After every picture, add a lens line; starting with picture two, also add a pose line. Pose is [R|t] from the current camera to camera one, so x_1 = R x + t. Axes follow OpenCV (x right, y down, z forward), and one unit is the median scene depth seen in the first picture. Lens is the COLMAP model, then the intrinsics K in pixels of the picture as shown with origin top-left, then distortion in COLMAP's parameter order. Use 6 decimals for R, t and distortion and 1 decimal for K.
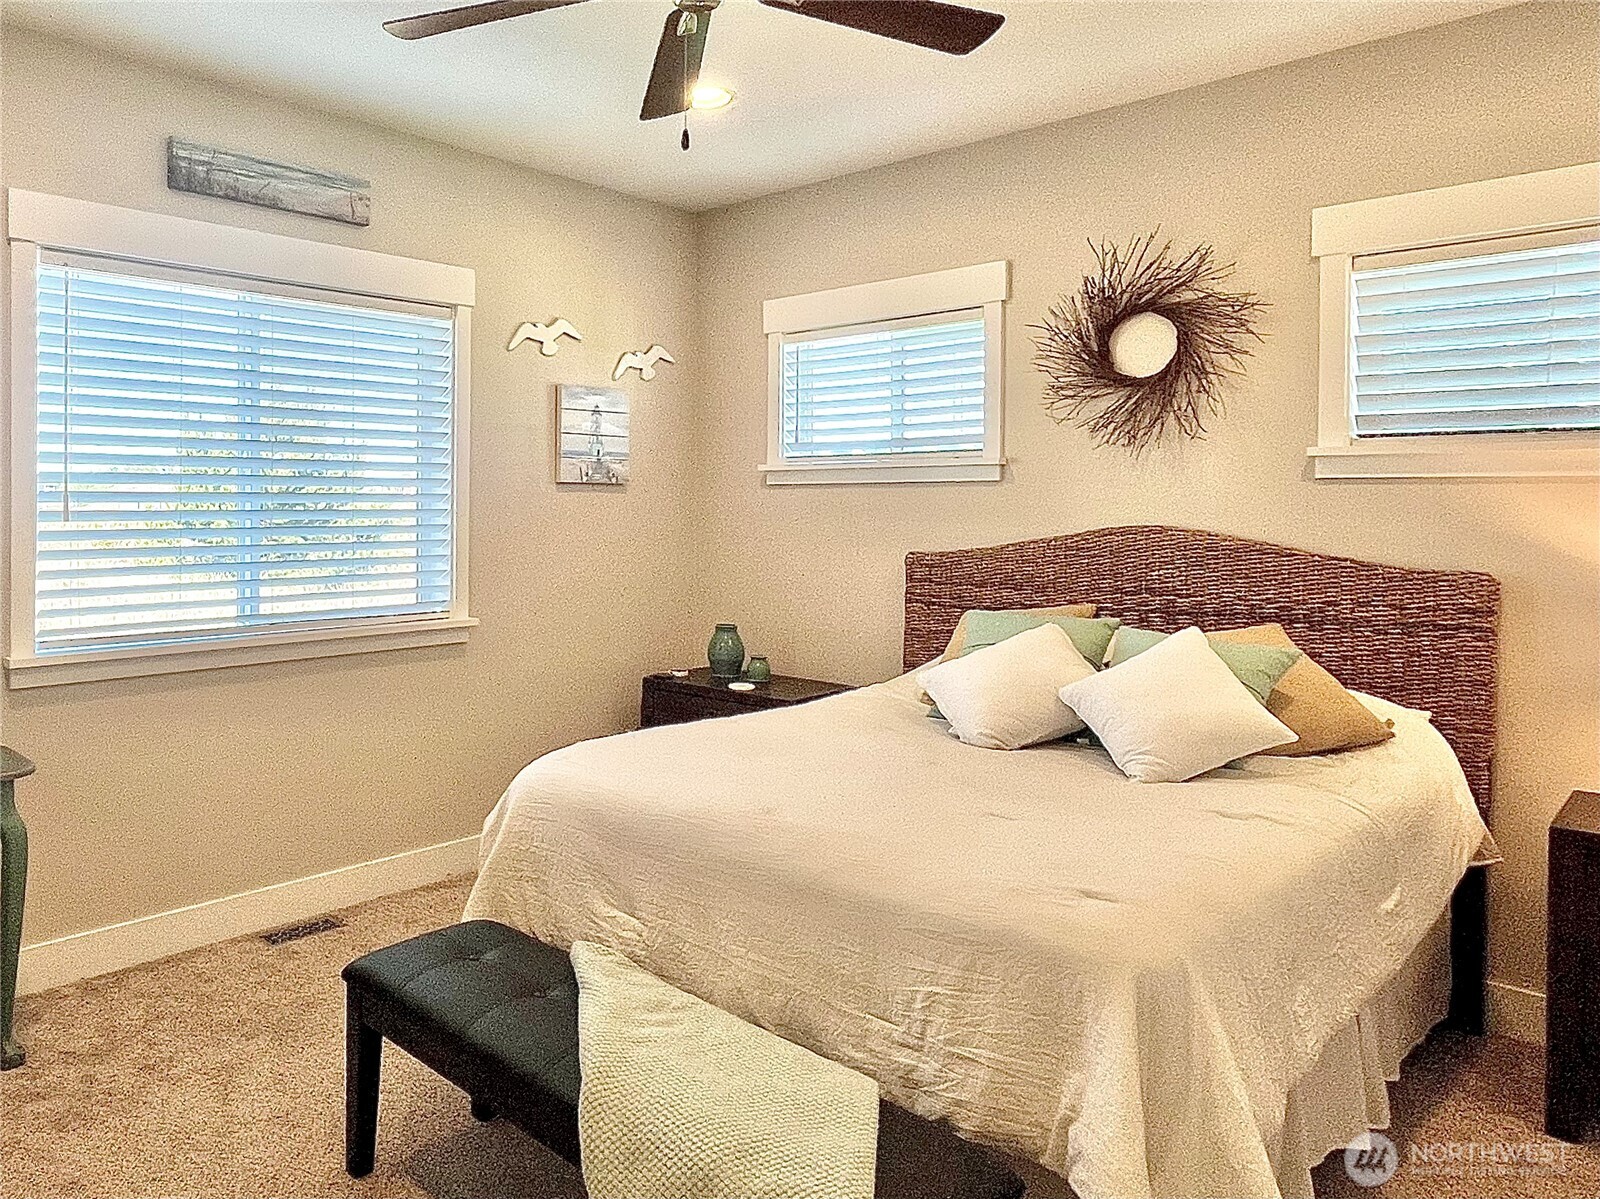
lens RADIAL K [[1058.2, 0, 798.4], [0, 1058.2, 553.4], [0, 0, 1]] dist [-0.002014, -0.000563]
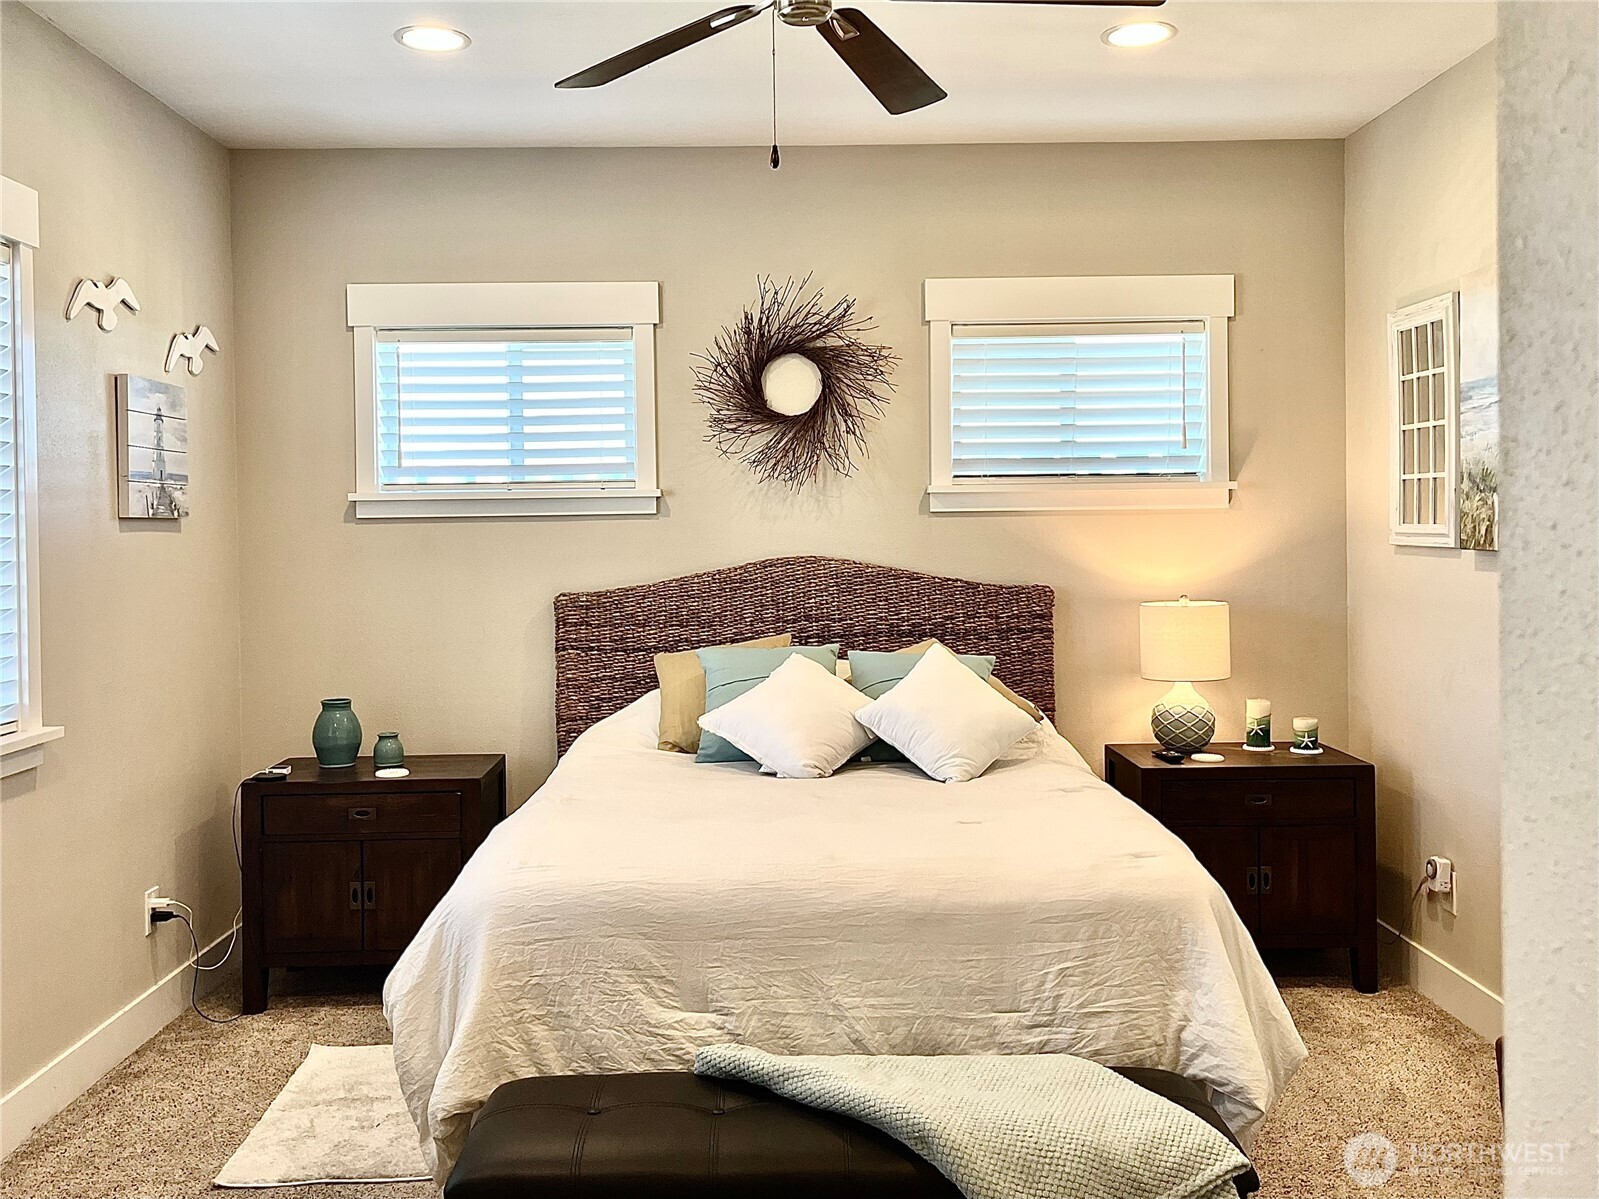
lens RADIAL K [[1226.0, 0, 799.5], [0, 1226.0, 599.5], [0, 0, 1]] dist [0.033998, -0.003987]
pose [[0.706184, -0.053762, 0.705985, -0.540113], [0.045602, 0.998496, 0.030422, -0.020869], [-0.706559, 0.010710, 0.707573, 0.136972]]
